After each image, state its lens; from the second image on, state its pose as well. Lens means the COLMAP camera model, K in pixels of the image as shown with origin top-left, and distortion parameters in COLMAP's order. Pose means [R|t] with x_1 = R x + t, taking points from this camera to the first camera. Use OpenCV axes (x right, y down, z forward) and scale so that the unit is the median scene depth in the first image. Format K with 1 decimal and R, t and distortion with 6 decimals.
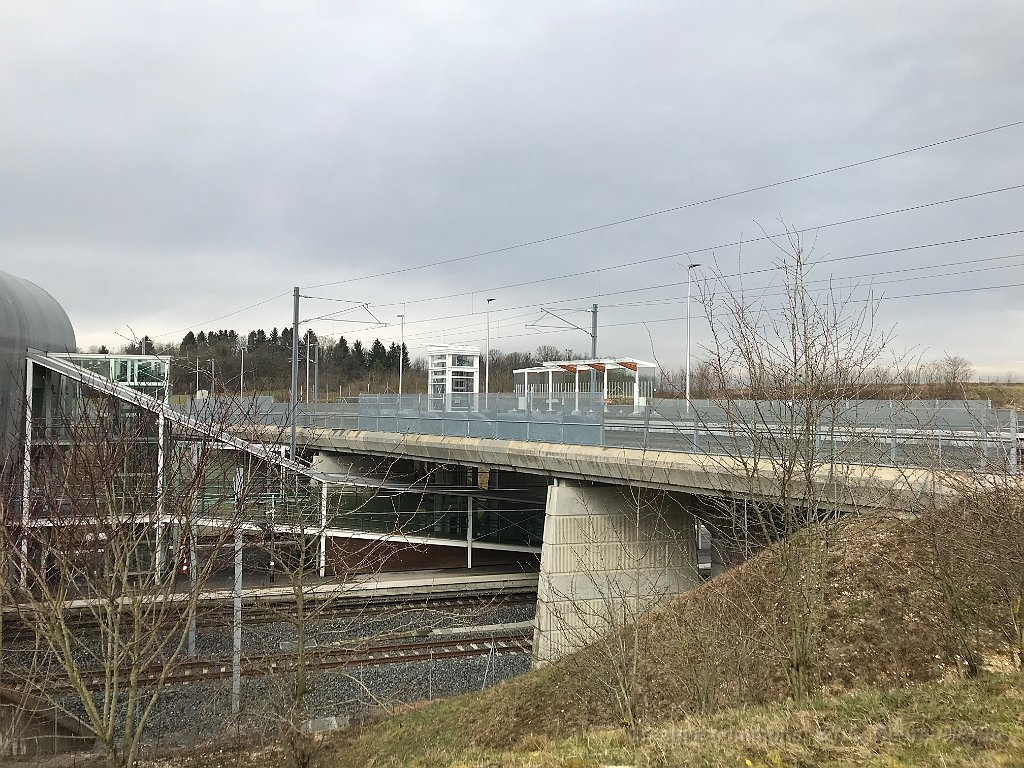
lens RADIAL K [[841.5, 0, 515.6], [0, 841.5, 367.3], [0, 0, 1]] dist [0.119420, -0.310611]
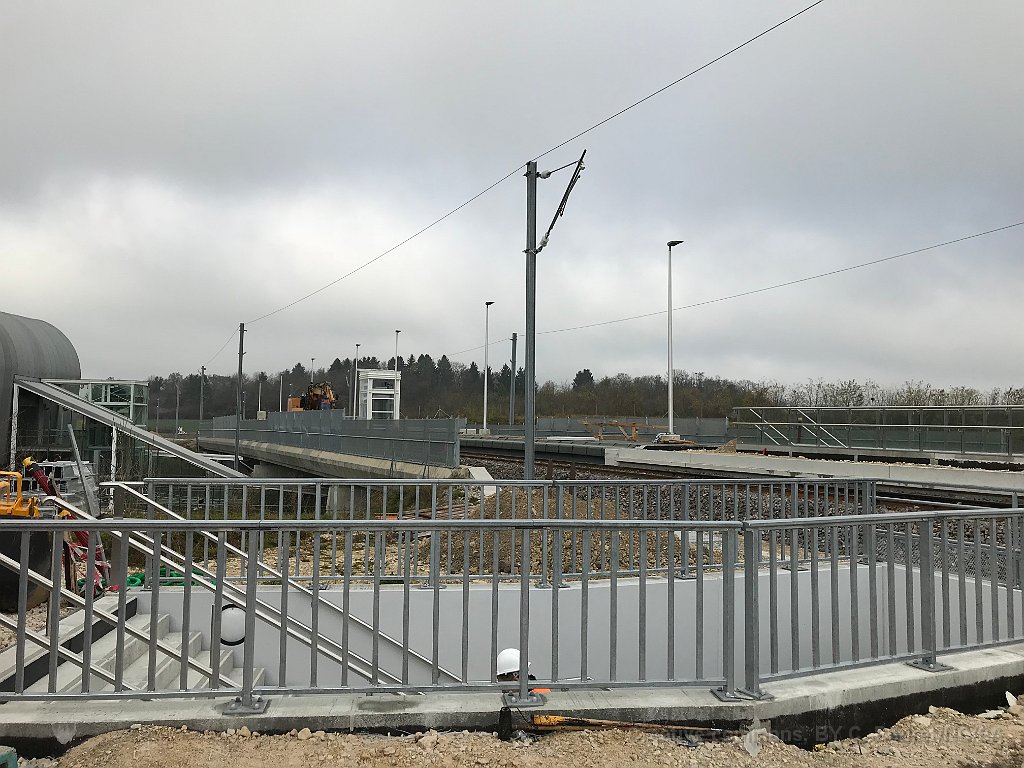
lens RADIAL K [[841.5, 0, 515.6], [0, 841.5, 367.3], [0, 0, 1]] dist [0.119420, -0.310611]
pose [[0.980356, -0.006847, -0.197118, 0.337441], [0.001281, 0.999597, -0.028350, 0.002120], [0.197233, 0.027541, 0.979970, -0.095112]]
